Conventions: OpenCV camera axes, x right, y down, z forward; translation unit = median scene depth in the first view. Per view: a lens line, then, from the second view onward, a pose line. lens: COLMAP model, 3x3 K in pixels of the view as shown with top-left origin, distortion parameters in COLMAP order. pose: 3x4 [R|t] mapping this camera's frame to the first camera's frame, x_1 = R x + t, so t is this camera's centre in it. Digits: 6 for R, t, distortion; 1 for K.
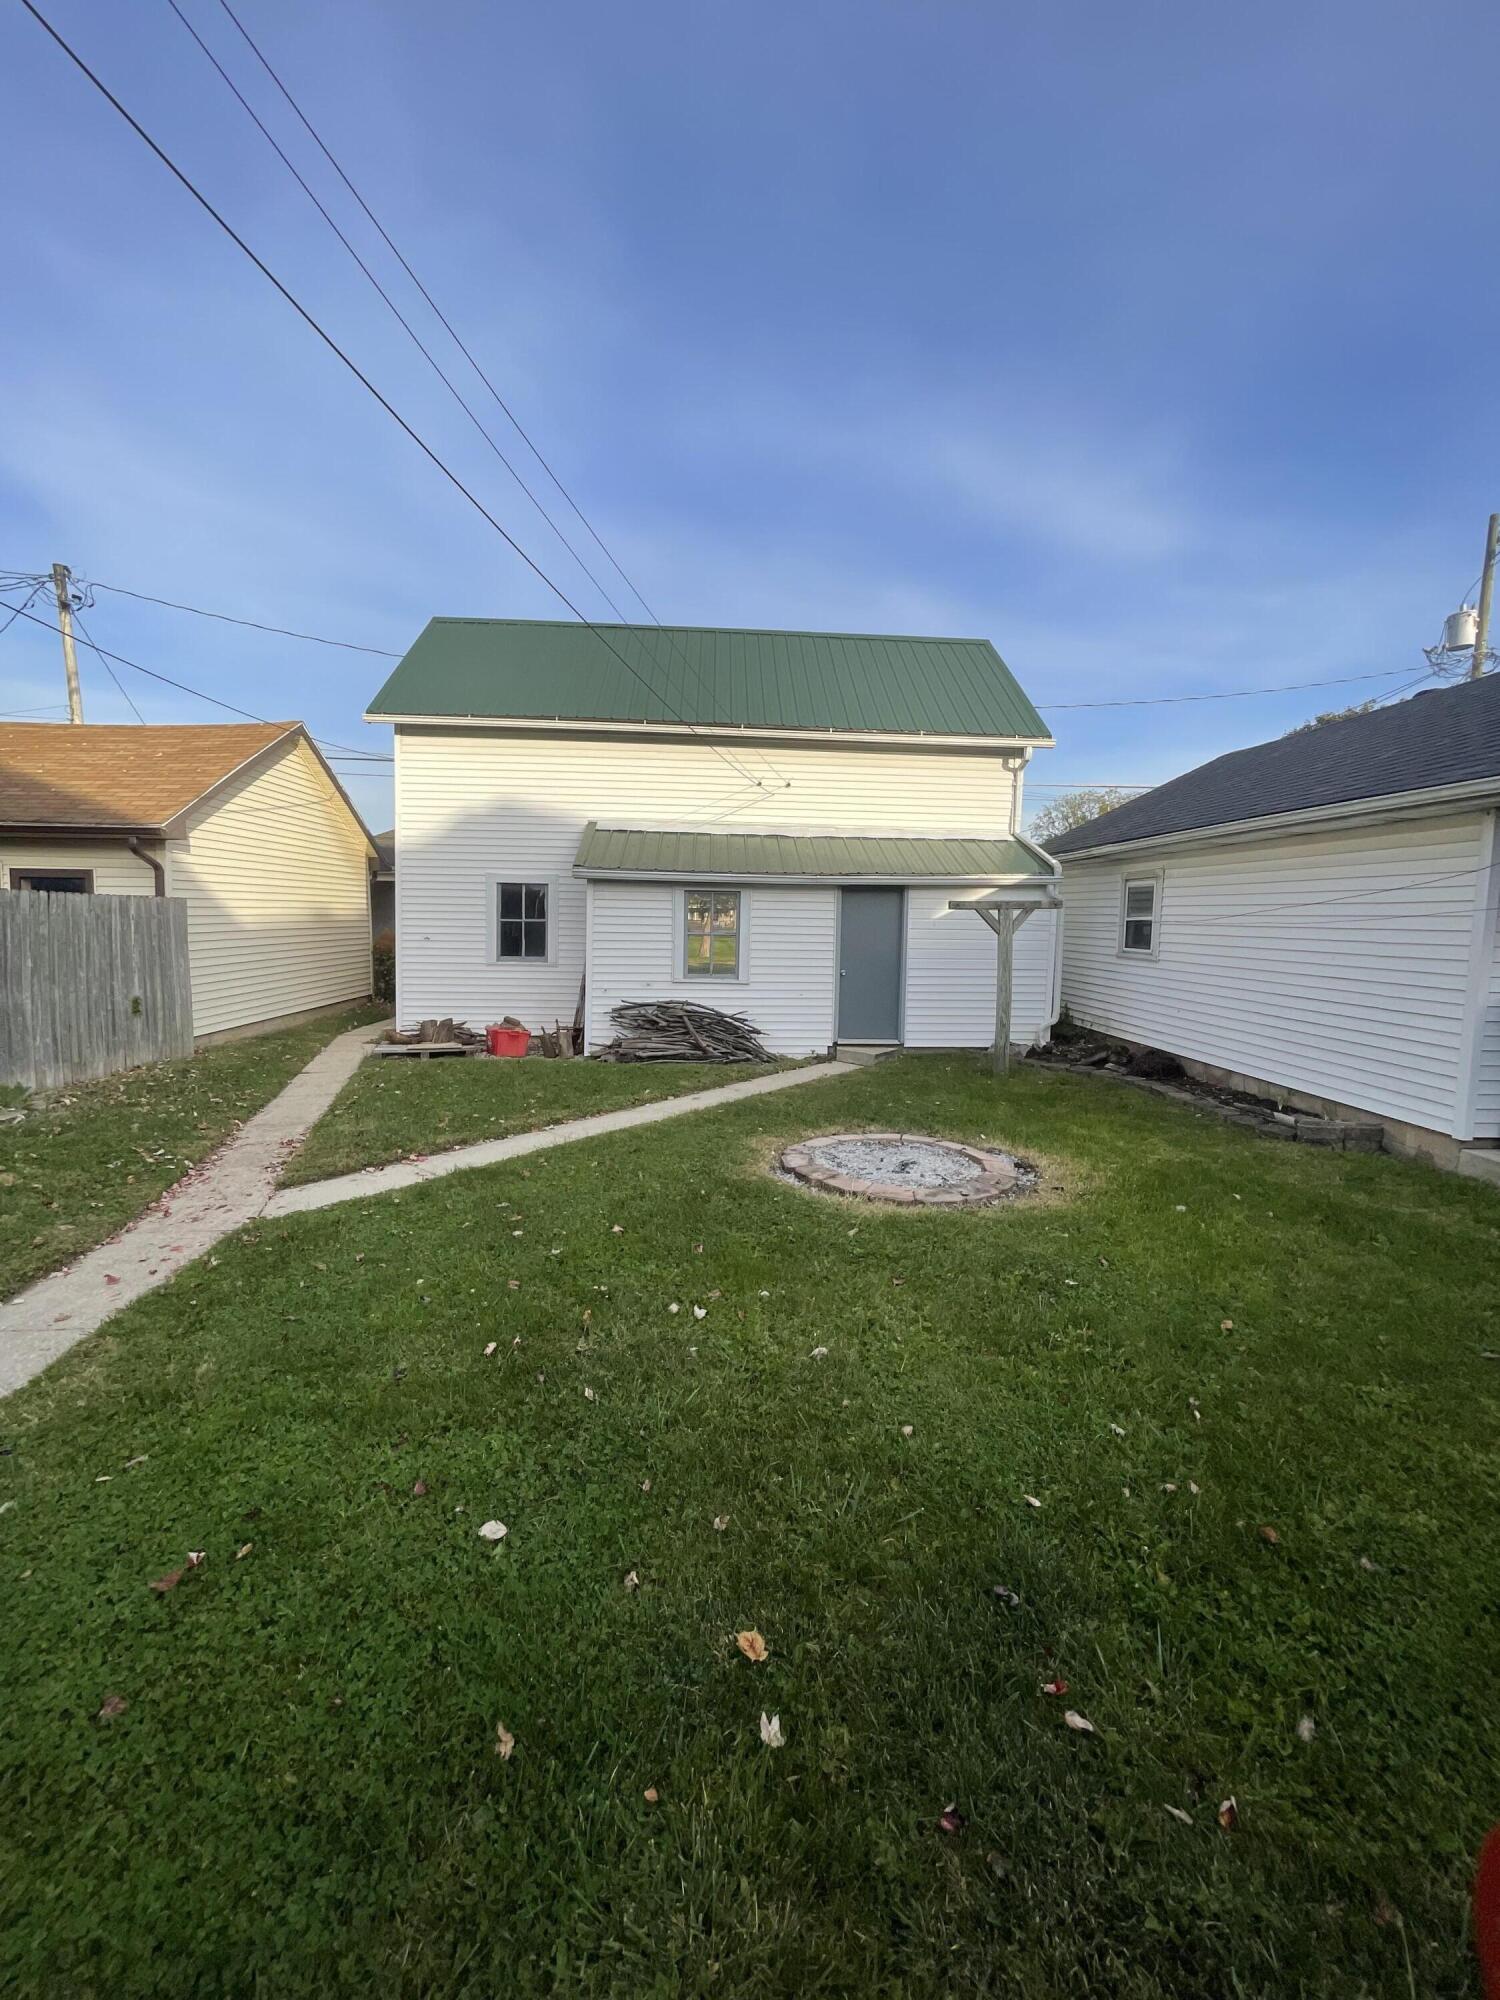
lens RADIAL K [[807.2, 0, 743.7], [0, 807.2, 998.7], [0, 0, 1]] dist [-0.003543, 0.000816]
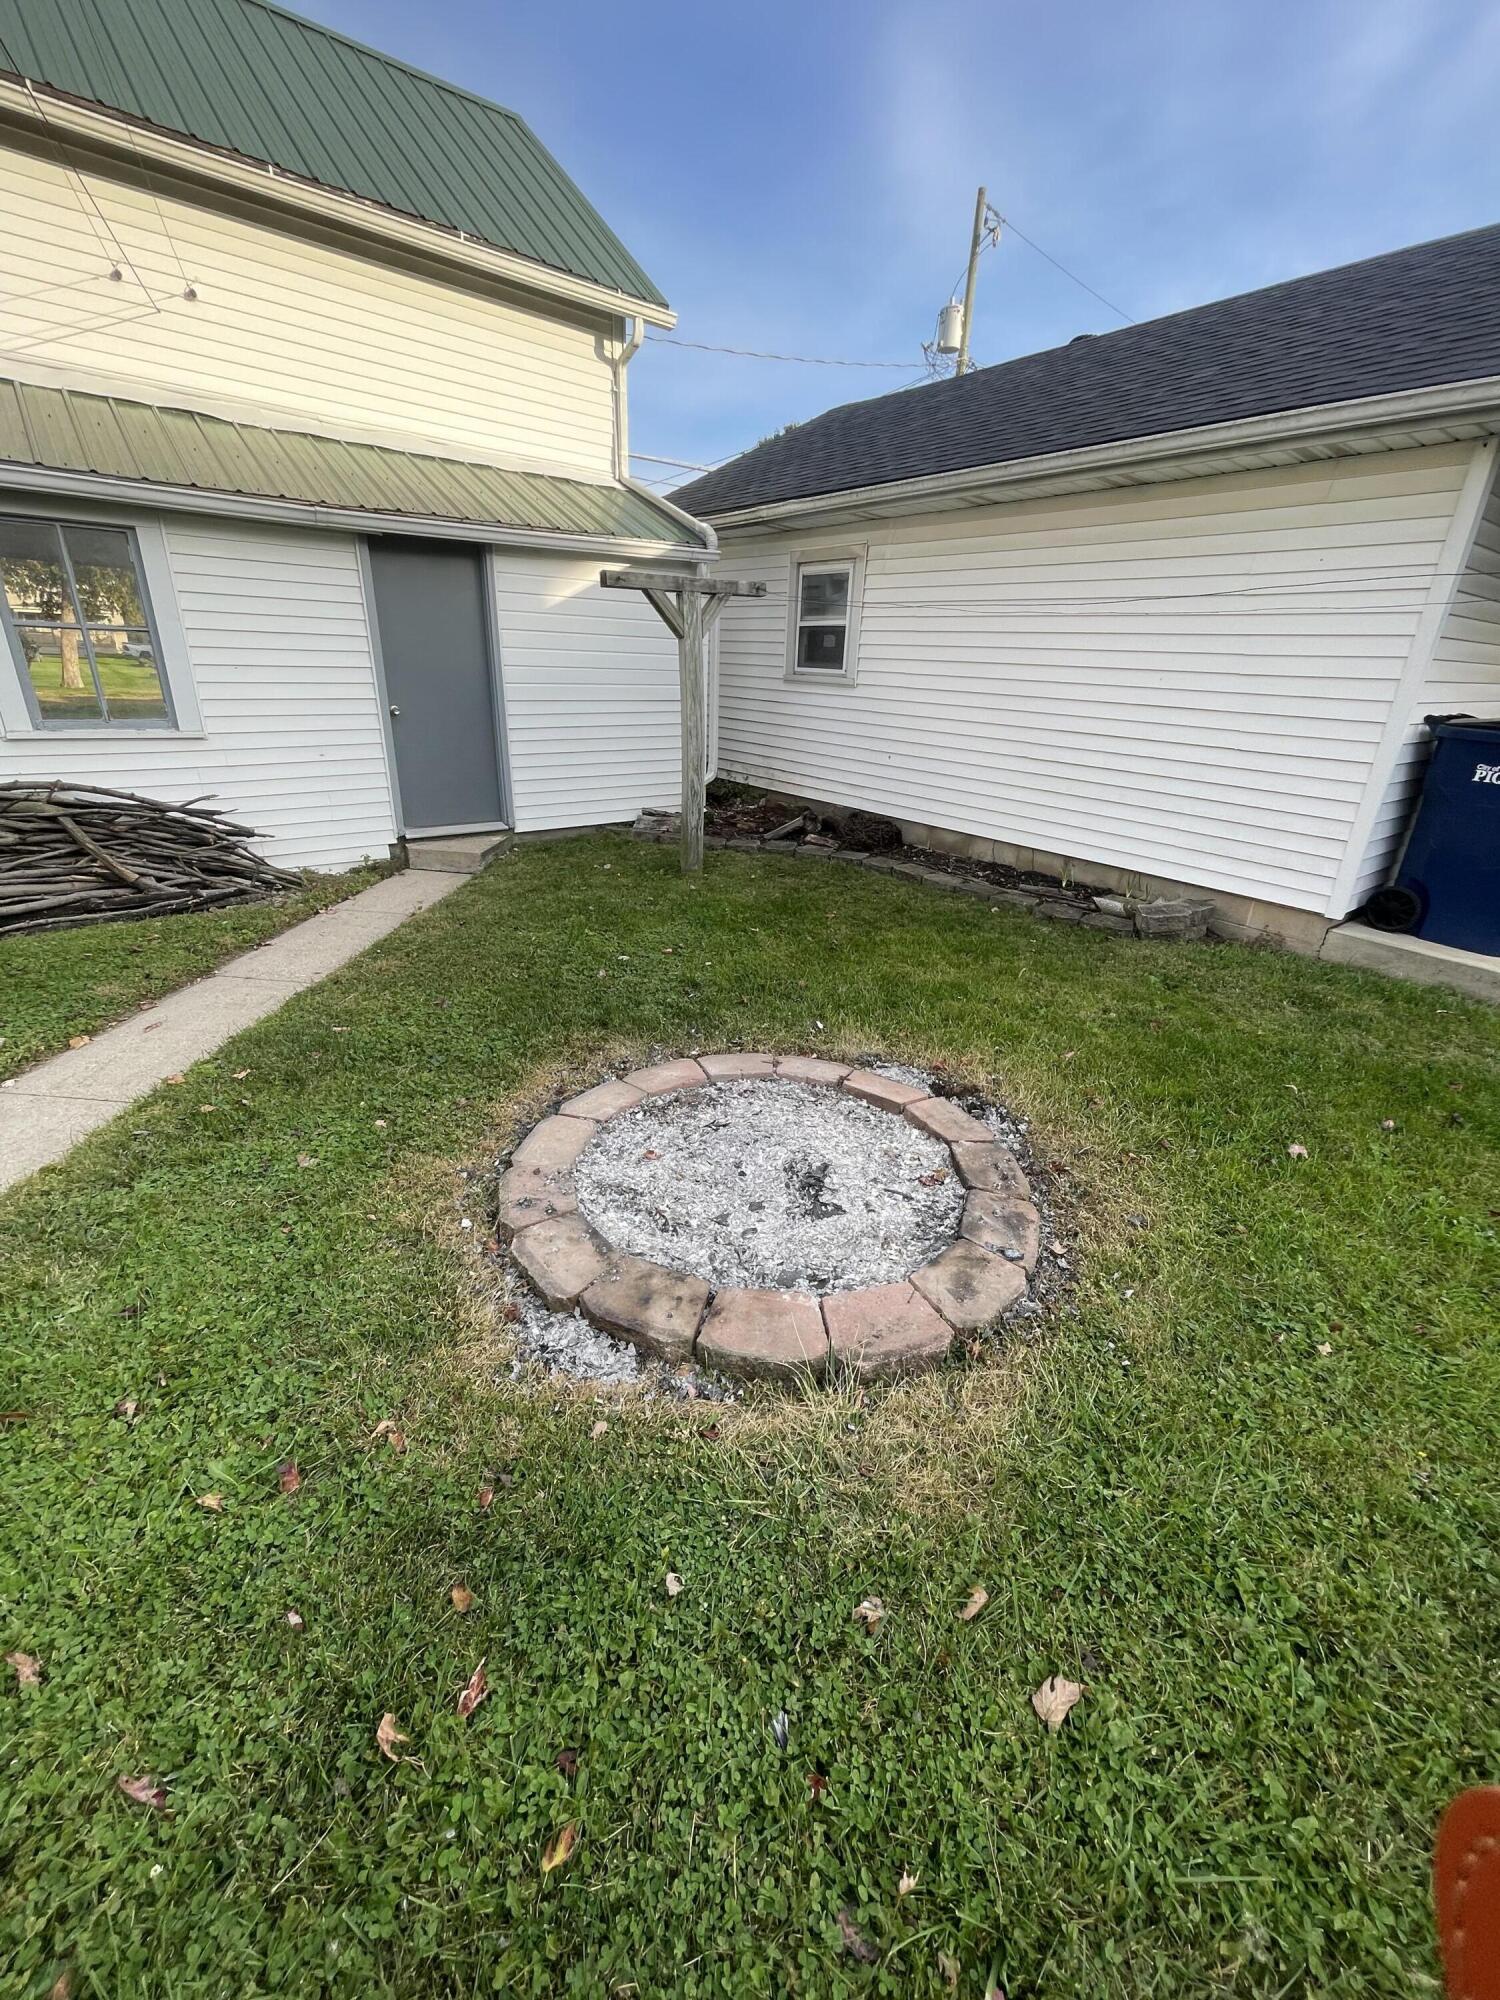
lens RADIAL K [[807.2, 0, 743.7], [0, 807.2, 998.7], [0, 0, 1]] dist [-0.003543, 0.000816]
pose [[0.818893, -0.209028, 0.534529, -0.021991], [0.032785, 0.946838, 0.320035, -0.014661], [-0.573009, -0.244550, 0.782212, 0.388116]]
